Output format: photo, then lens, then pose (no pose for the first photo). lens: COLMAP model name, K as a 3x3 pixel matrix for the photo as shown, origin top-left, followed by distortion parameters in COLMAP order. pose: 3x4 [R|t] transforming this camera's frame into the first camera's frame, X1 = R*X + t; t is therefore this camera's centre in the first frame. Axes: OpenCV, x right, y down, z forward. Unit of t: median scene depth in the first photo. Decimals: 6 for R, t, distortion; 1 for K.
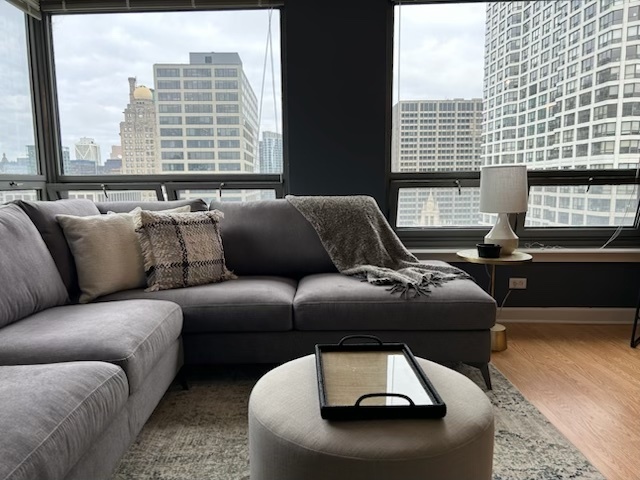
lens RADIAL K [[476.0, 0, 318.9], [0, 476.0, 240.6], [0, 0, 1]] dist [0.002927, -0.000205]
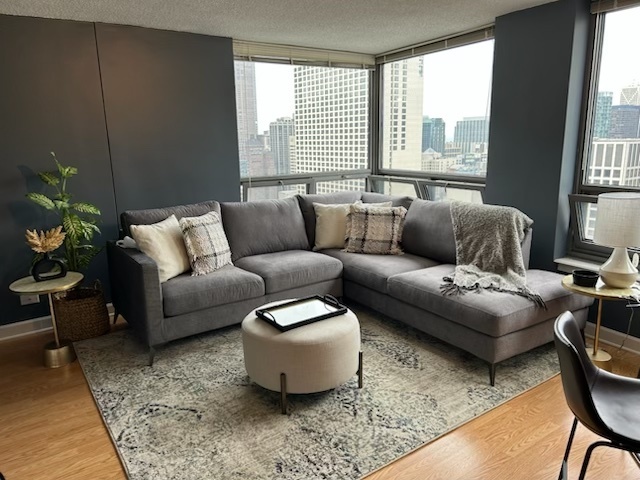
lens RADIAL K [[476.0, 0, 318.7], [0, 476.0, 240.8], [0, 0, 1]] dist [0.002927, -0.000205]
pose [[0.533179, 0.174358, -0.827840, 0.990058], [-0.086947, 0.984644, 0.151385, -0.180935], [0.841523, -0.008737, 0.540151, -0.017088]]
